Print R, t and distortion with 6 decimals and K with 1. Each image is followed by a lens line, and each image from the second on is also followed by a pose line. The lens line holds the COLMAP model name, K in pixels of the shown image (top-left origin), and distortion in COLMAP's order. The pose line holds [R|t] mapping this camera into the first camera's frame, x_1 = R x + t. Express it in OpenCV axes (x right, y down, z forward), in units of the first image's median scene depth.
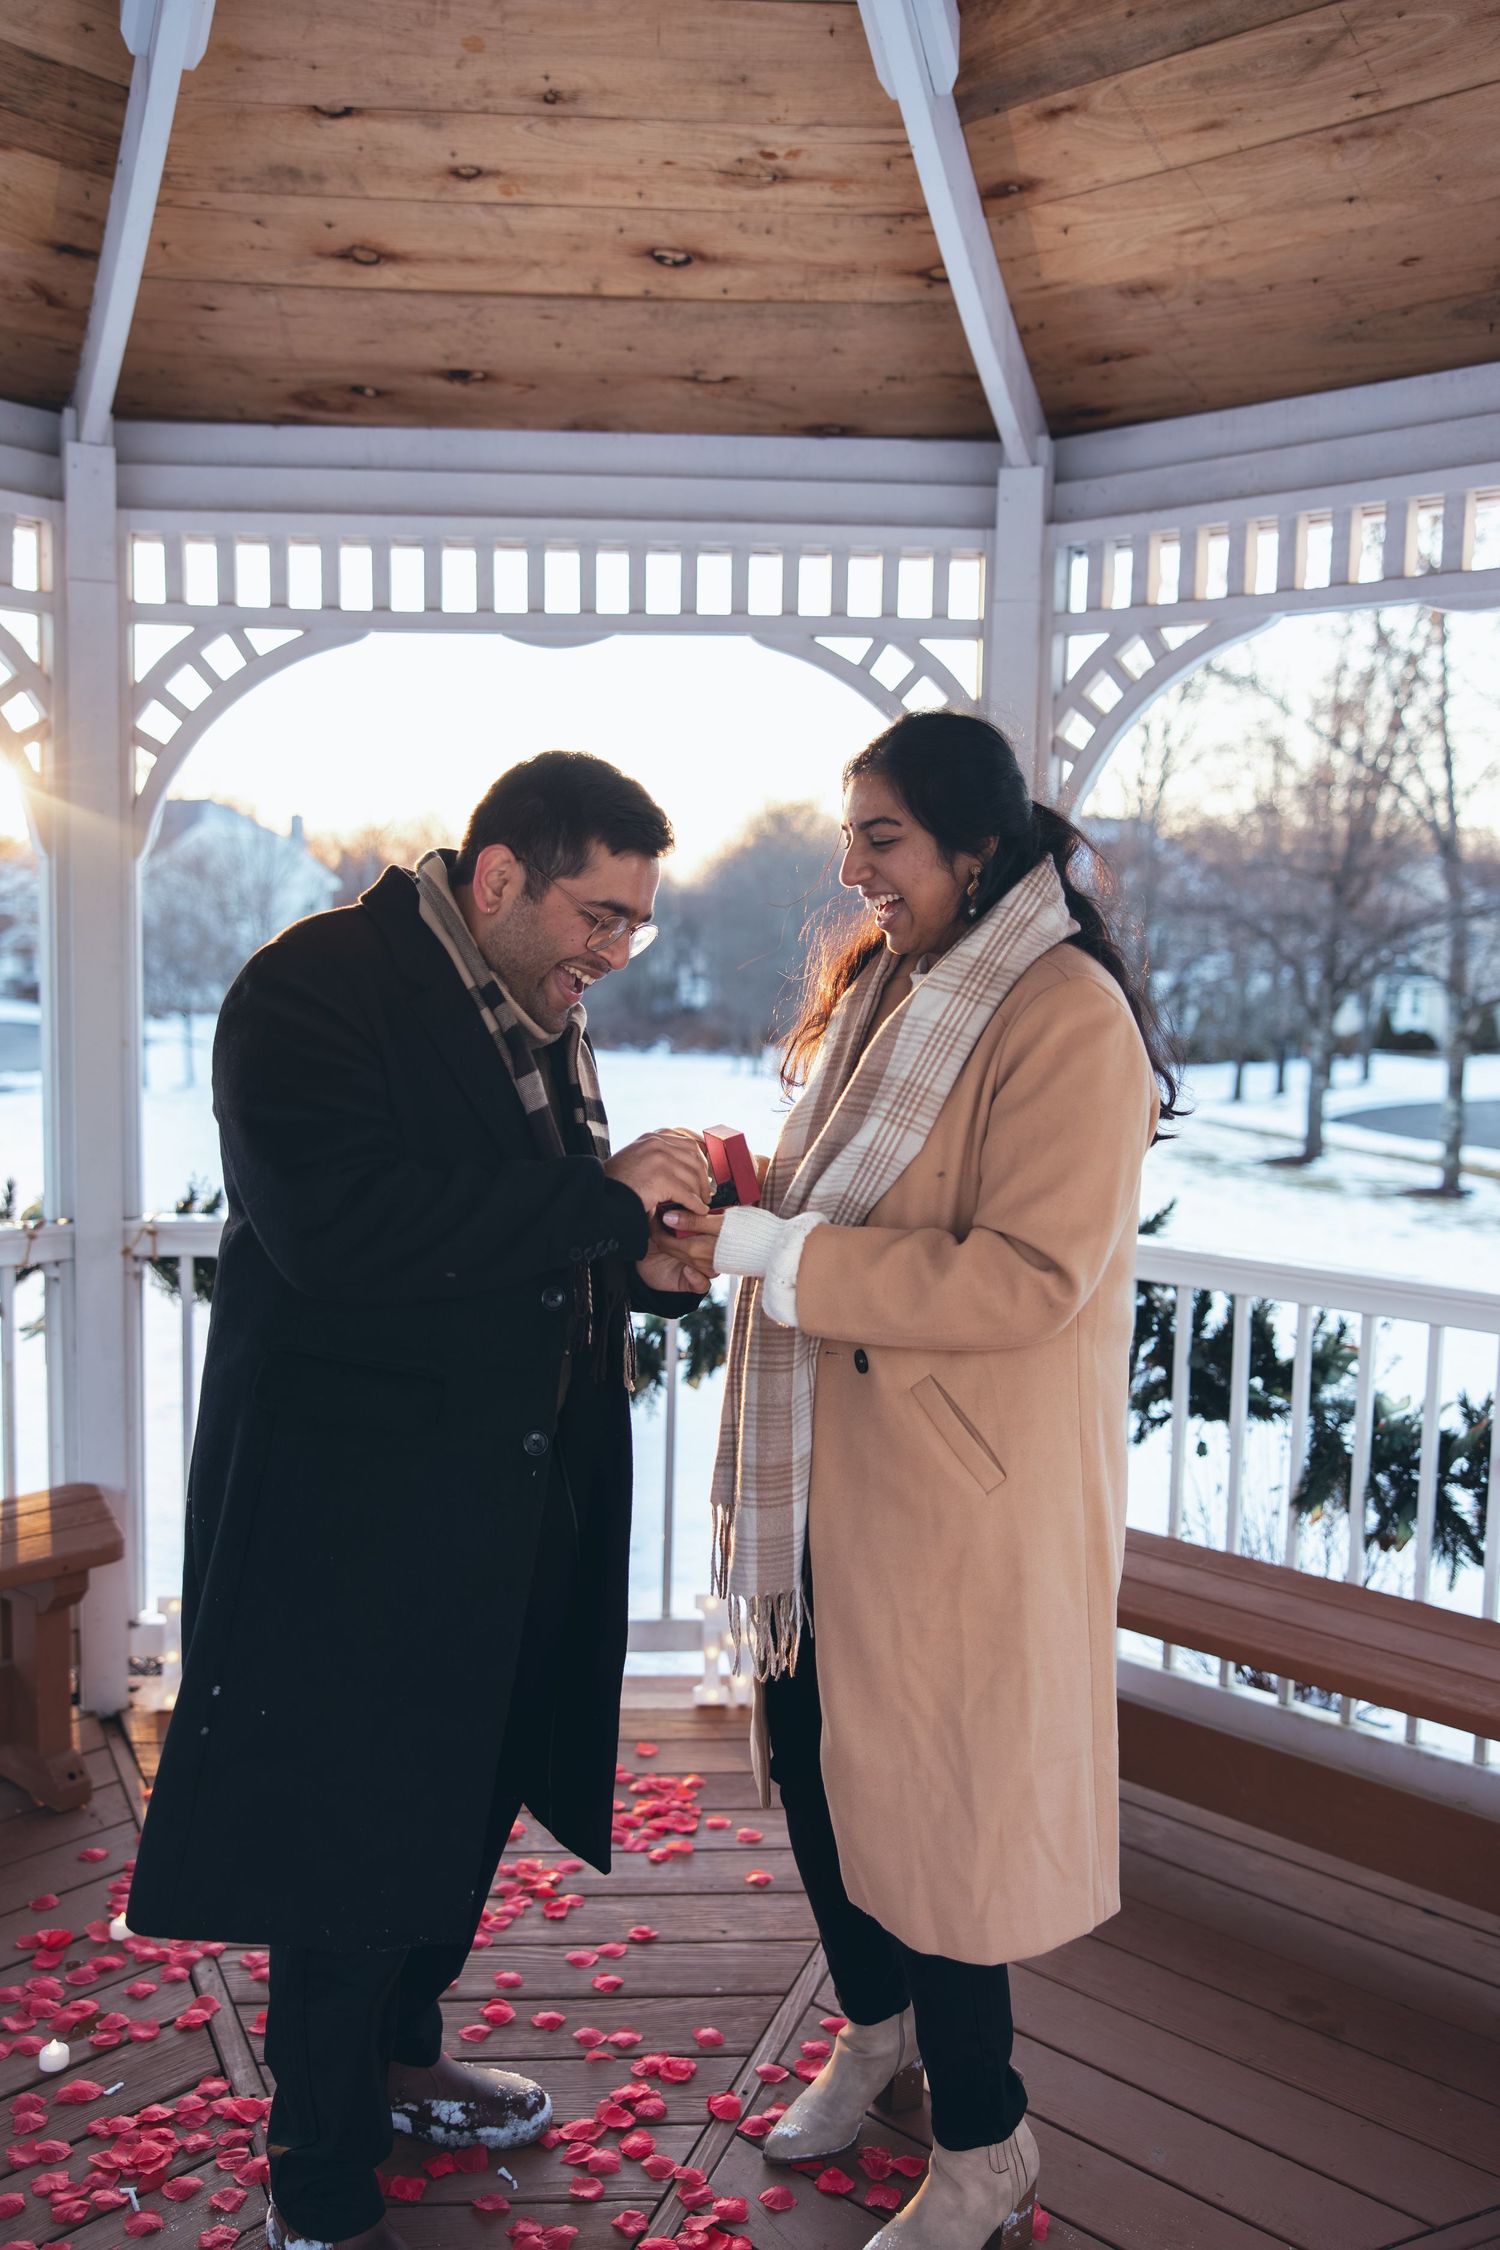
lens RADIAL K [[1922.8, 0, 747.2], [0, 1922.8, 1119.2], [0, 0, 1]] dist [-0.005781, -0.001692]
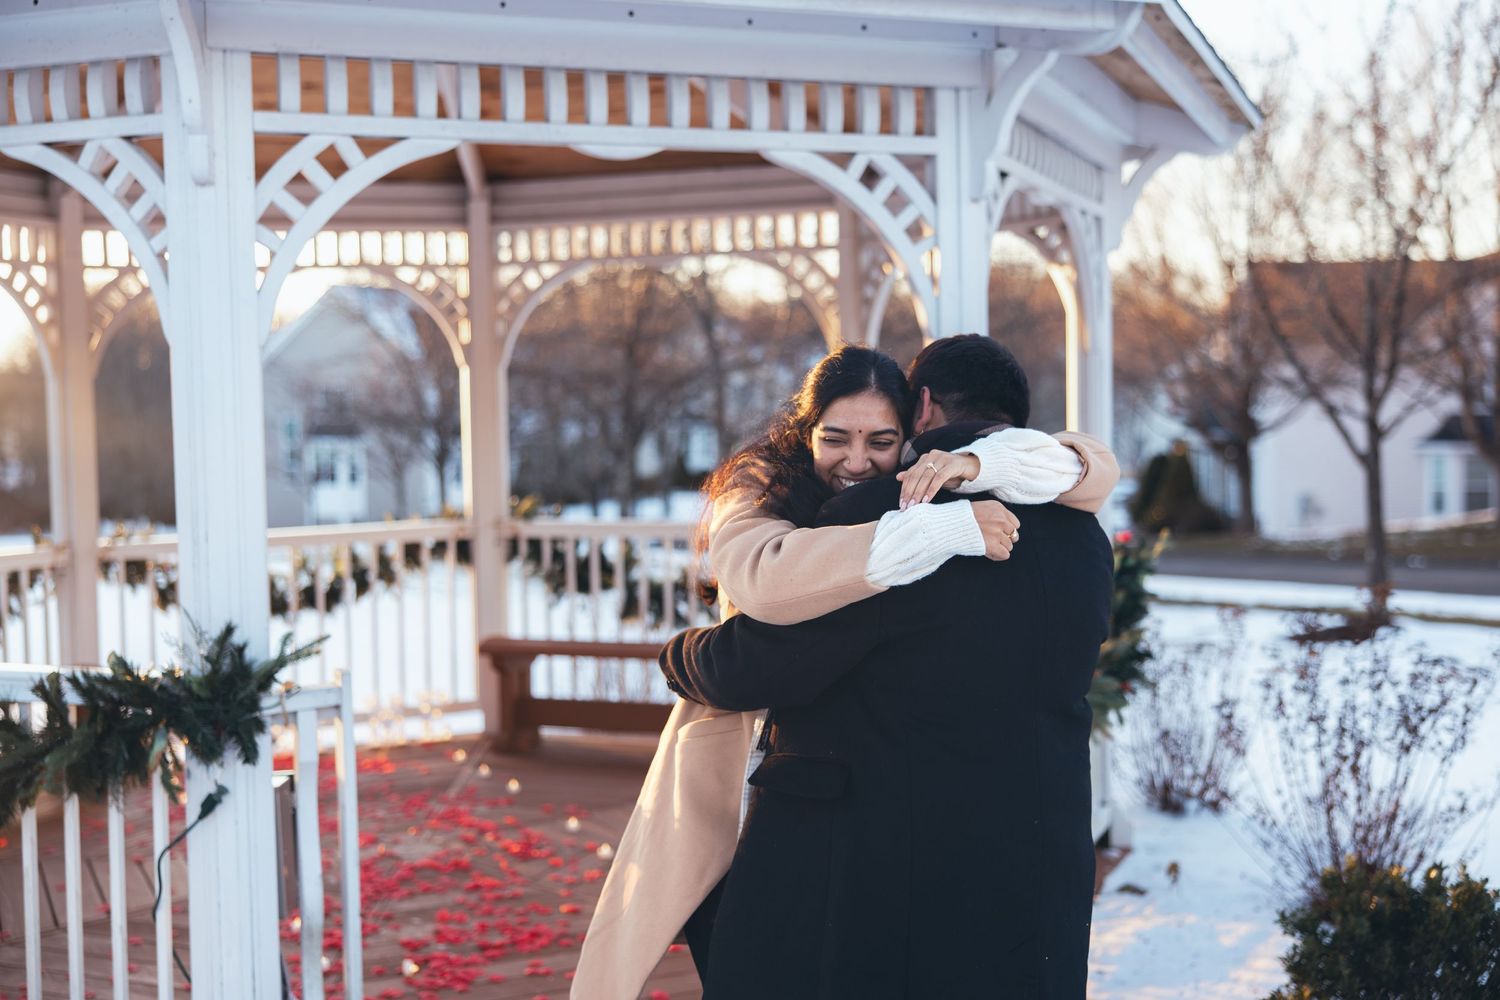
lens RADIAL K [[1908.0, 0, 750.0], [0, 1908.0, 500.0], [0, 0, 1]] dist [0.012697, -0.030216]
pose [[0.936345, -0.059372, 0.346023, -0.373966], [0.073651, 0.996884, -0.028250, 0.119432], [-0.343268, 0.051936, 0.937800, -1.281178]]
